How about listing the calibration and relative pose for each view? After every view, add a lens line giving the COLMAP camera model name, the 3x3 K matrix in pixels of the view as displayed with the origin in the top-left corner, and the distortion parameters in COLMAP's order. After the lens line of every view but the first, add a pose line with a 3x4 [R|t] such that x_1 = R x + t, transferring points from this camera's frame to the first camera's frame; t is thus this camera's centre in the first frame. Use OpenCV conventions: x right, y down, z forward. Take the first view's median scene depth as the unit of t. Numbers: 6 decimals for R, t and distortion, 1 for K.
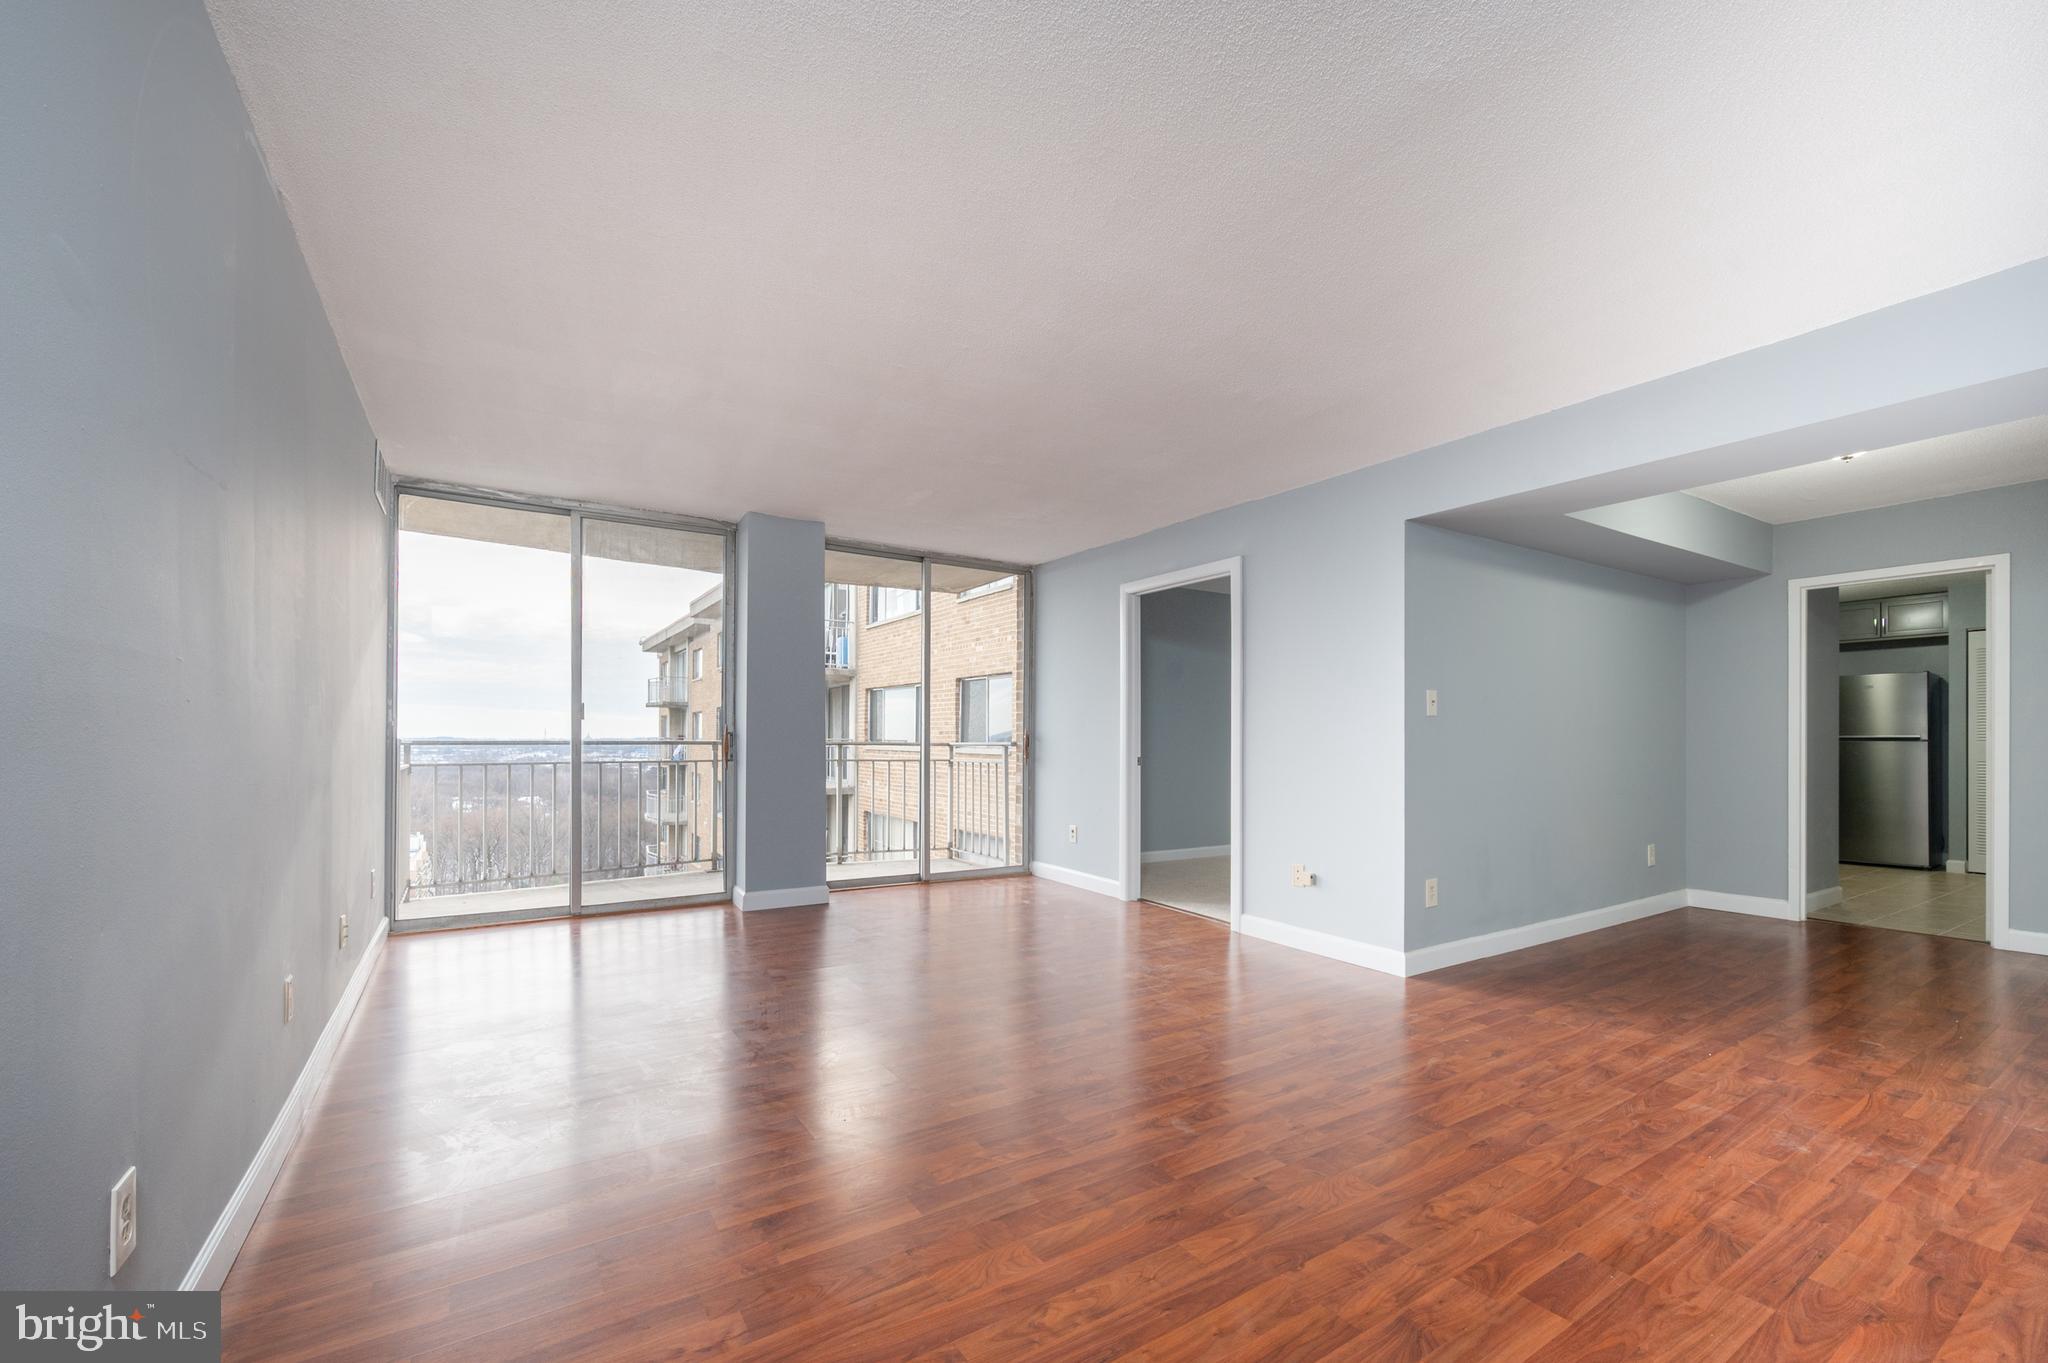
lens RADIAL K [[835.4, 0, 1016.9], [0, 835.4, 734.3], [0, 0, 1]] dist [0.001493, 0.000788]
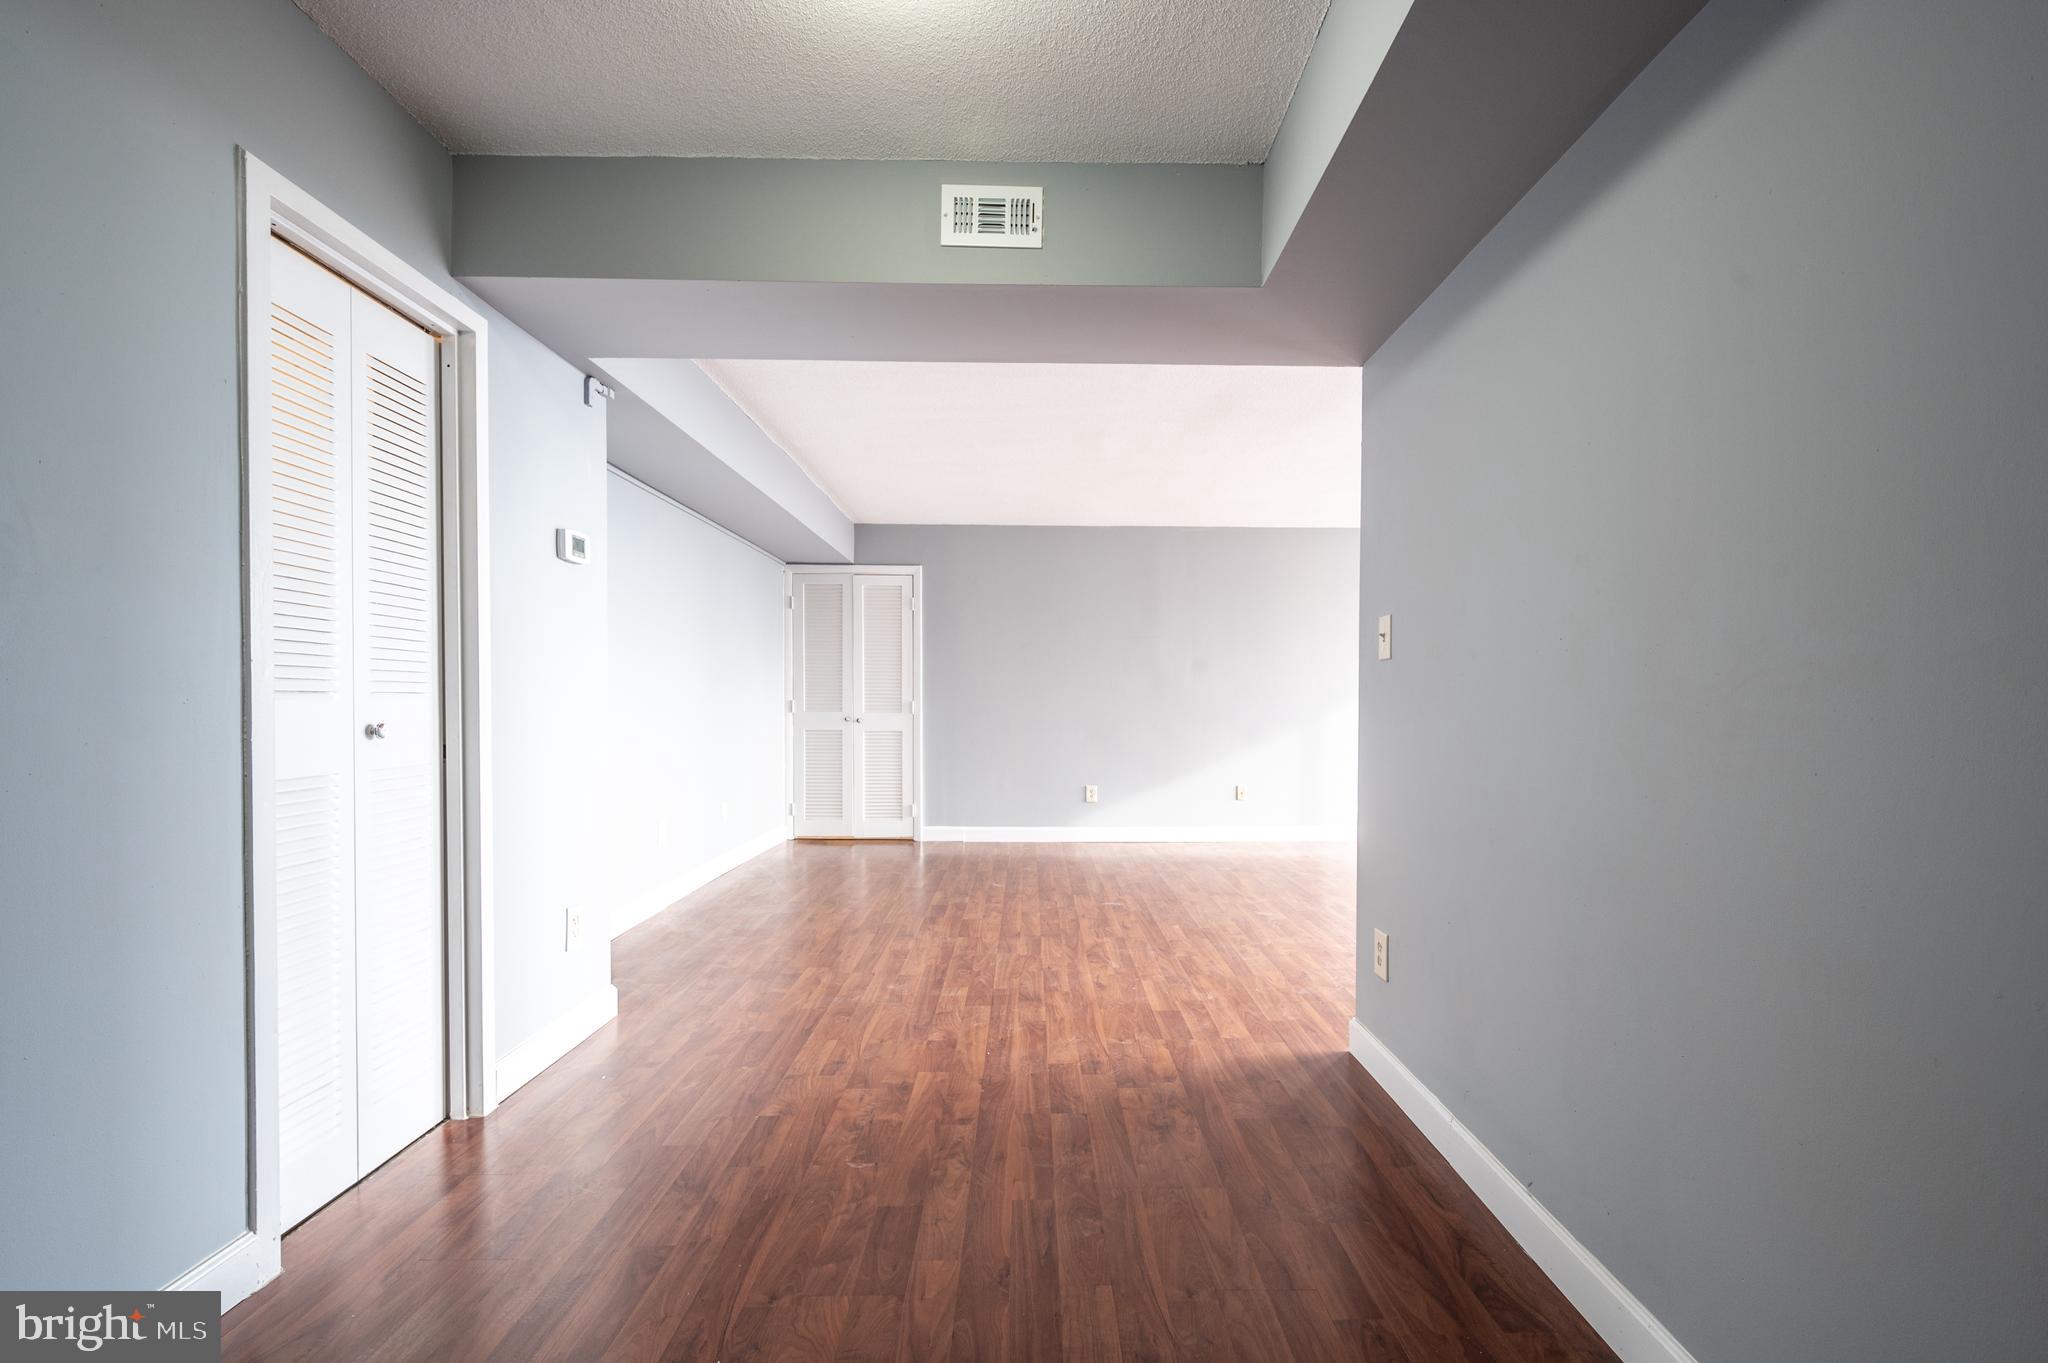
lens RADIAL K [[883.5, 0, 1038.2], [0, 883.5, 697.5], [0, 0, 1]] dist [0.001208, 0.000019]
pose [[-0.535222, -0.010570, -0.844645, 0.924349], [-0.001854, 0.999934, -0.011339, 0.010499], [0.844709, -0.004503, -0.535206, 0.897358]]
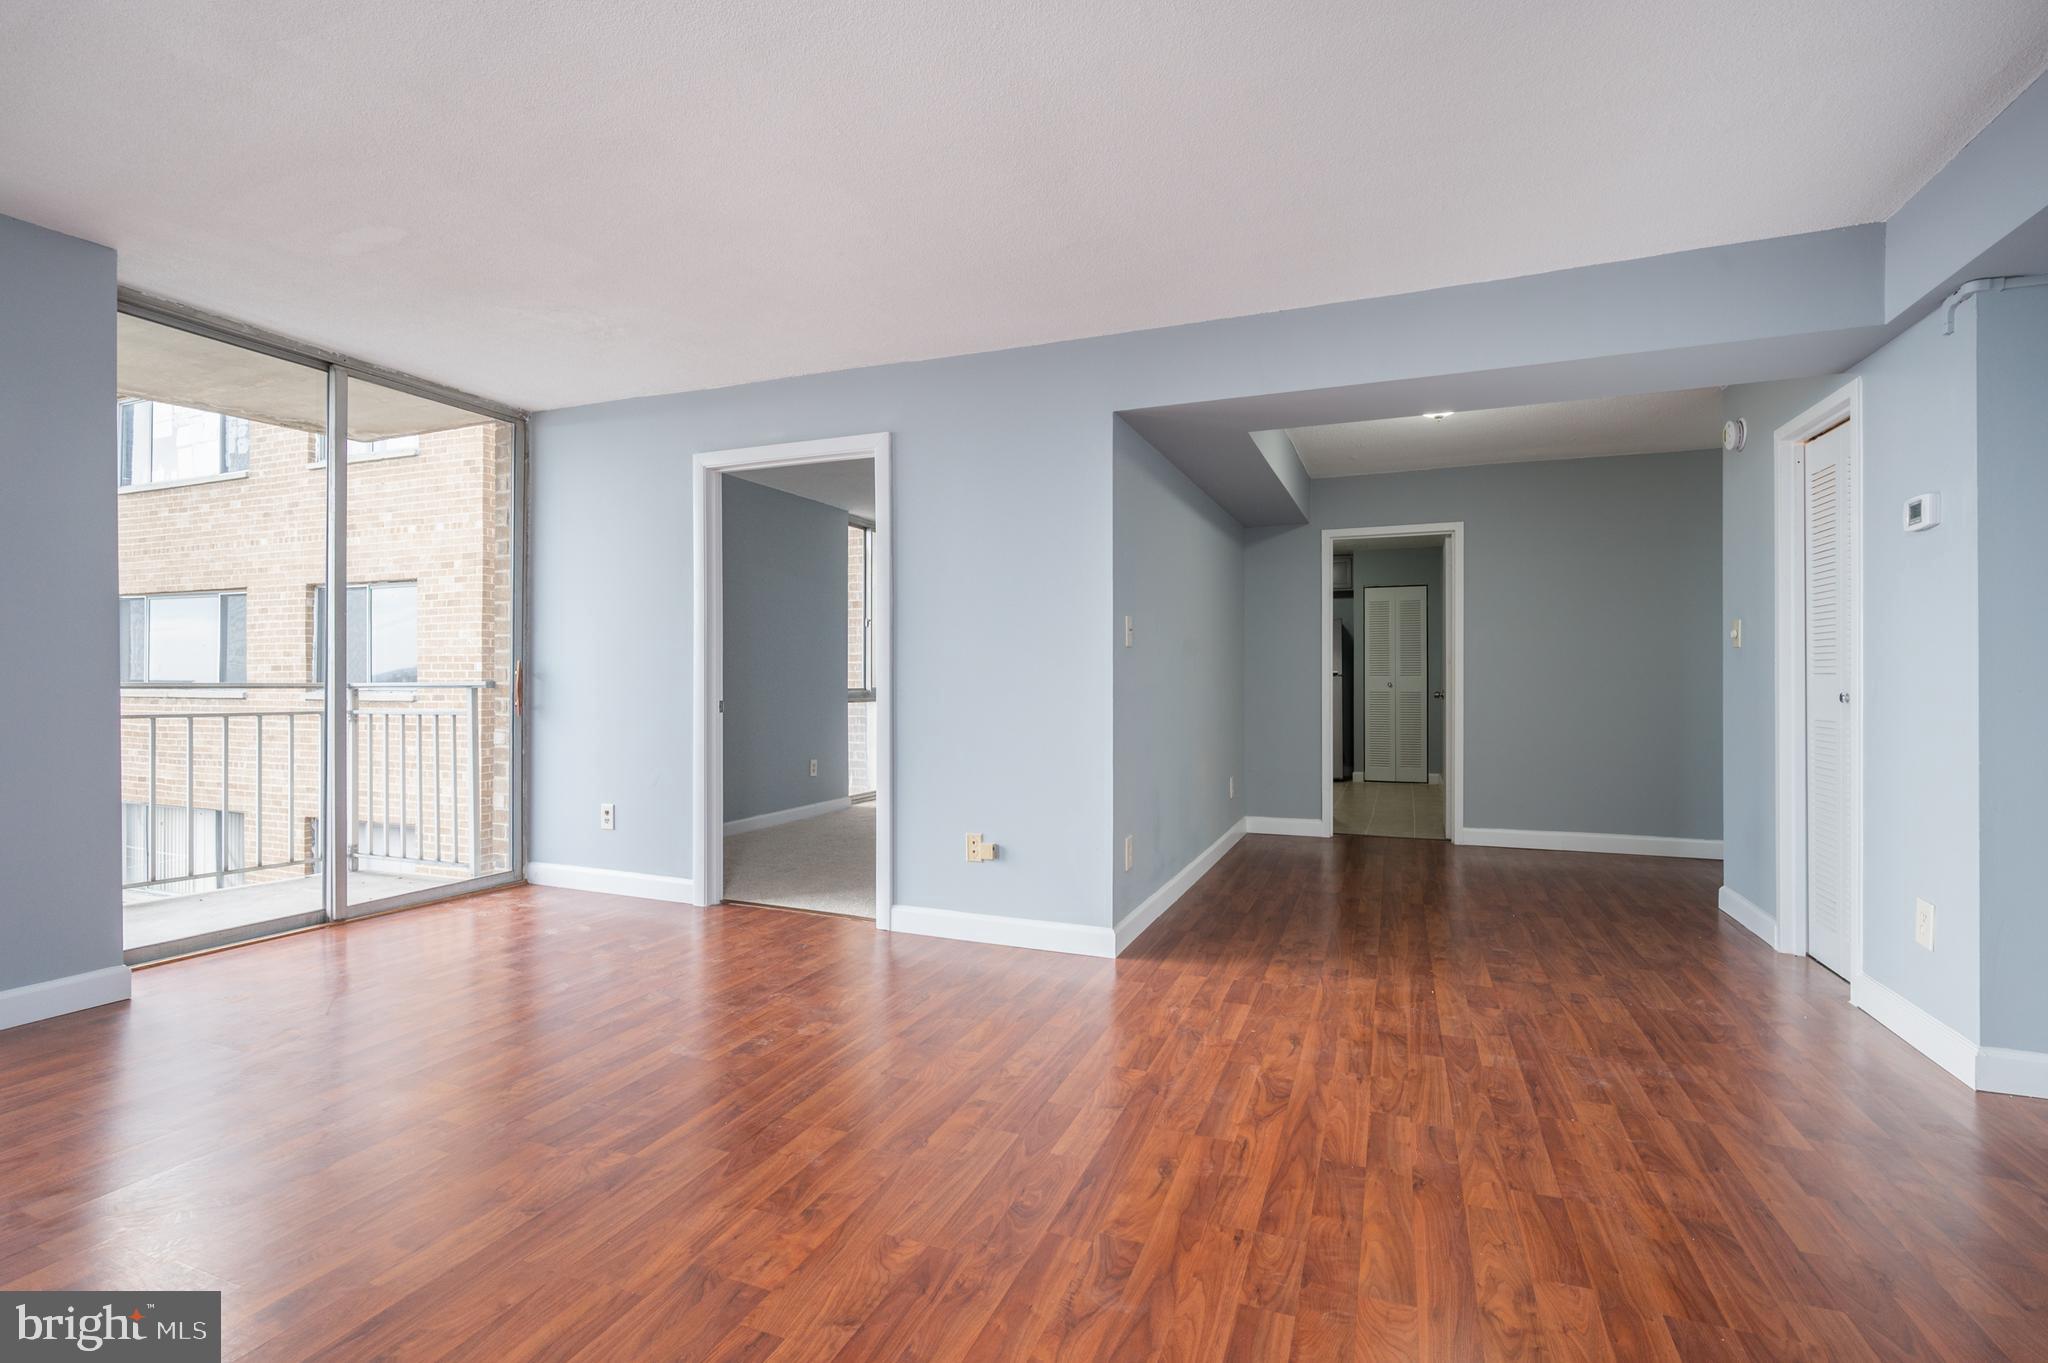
lens RADIAL K [[939.0, 0, 1026.9], [0, 939.0, 672.0], [0, 0, 1]] dist [0.001686, -0.001640]
pose [[0.812938, -0.000468, 0.582351, -0.117347], [0.000898, 0.999999, -0.000450, 0.003823], [-0.582350, 0.000888, 0.812938, 0.220705]]
